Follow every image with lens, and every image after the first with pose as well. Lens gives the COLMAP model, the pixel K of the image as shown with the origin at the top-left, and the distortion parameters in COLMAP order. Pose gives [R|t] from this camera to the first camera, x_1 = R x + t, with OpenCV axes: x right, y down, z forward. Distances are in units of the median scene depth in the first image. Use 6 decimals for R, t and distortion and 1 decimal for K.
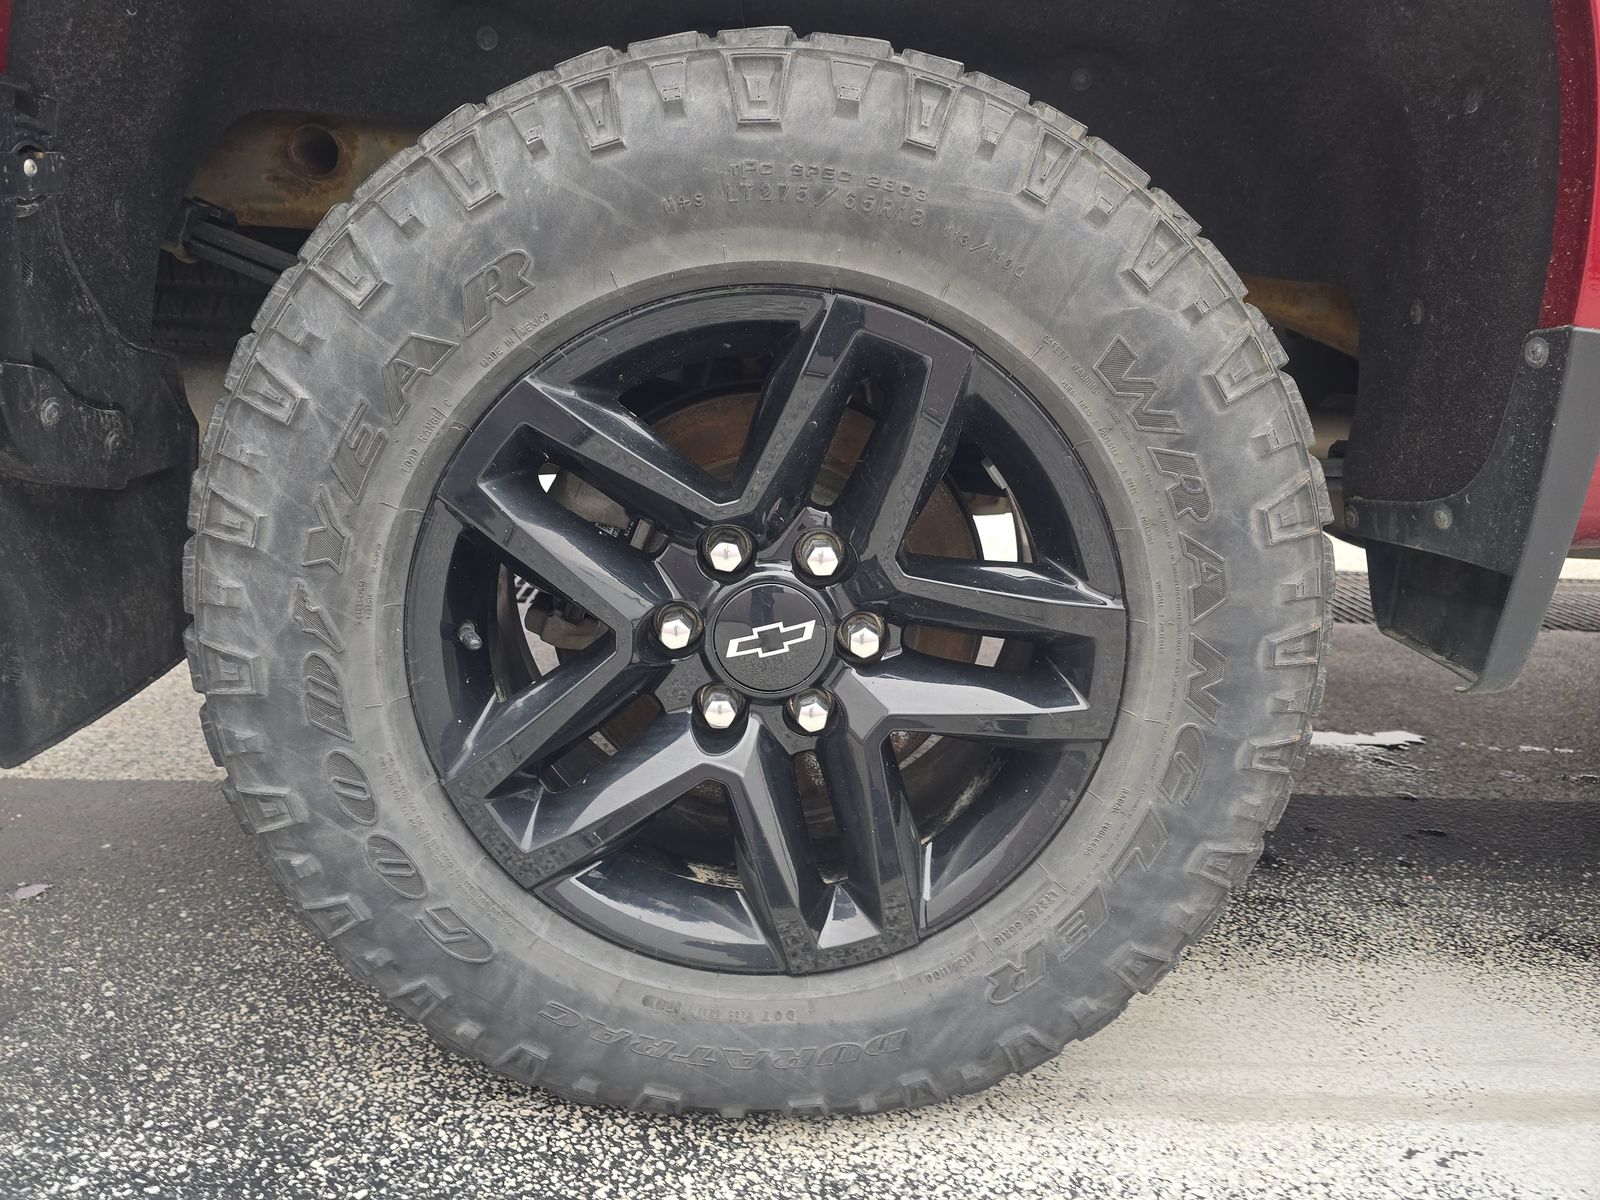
lens RADIAL K [[1064.9, 0, 799.3], [0, 1064.9, 624.5], [0, 0, 1]] dist [-0.000242, -0.000564]
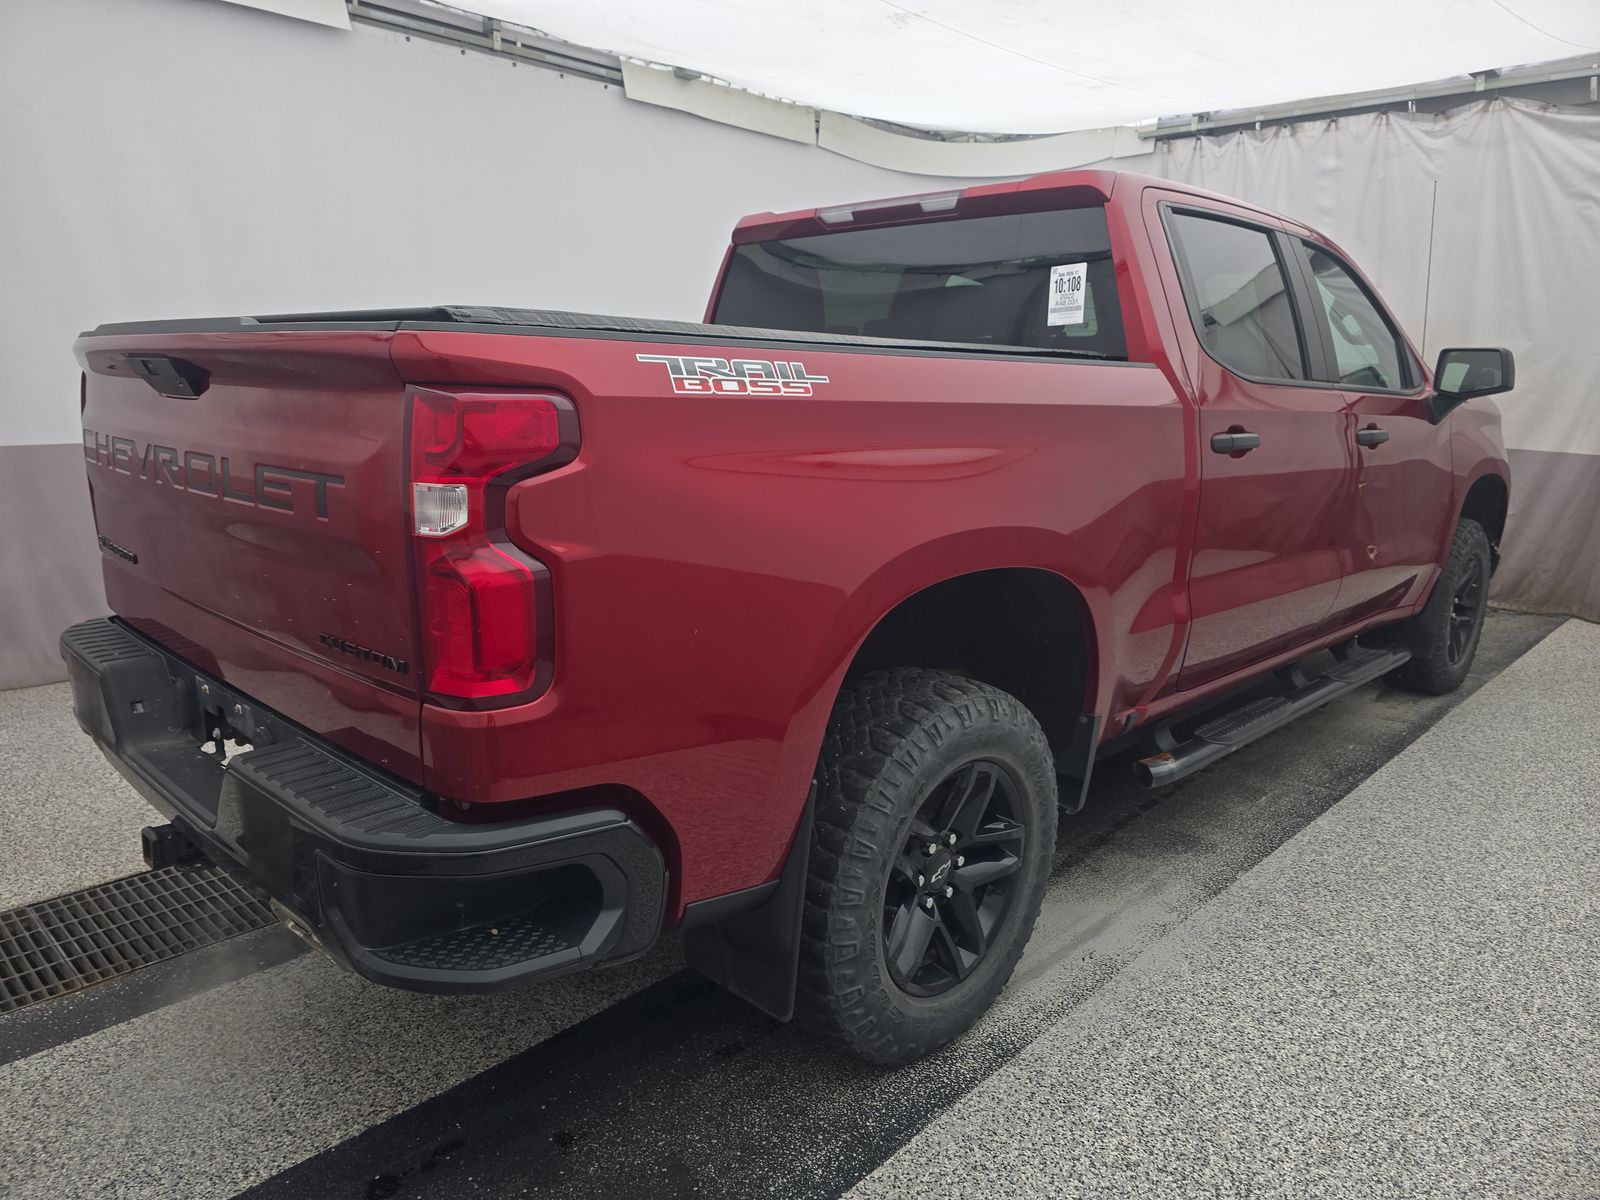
lens RADIAL K [[1081.5, 0, 806.5], [0, 1081.5, 595.3], [0, 0, 1]] dist [0.031931, -0.038779]
pose [[0.712845, -0.158056, 0.683280, -2.323826], [0.170840, 0.984060, 0.049400, -0.990961], [-0.680196, 0.081516, 0.728484, -1.004588]]
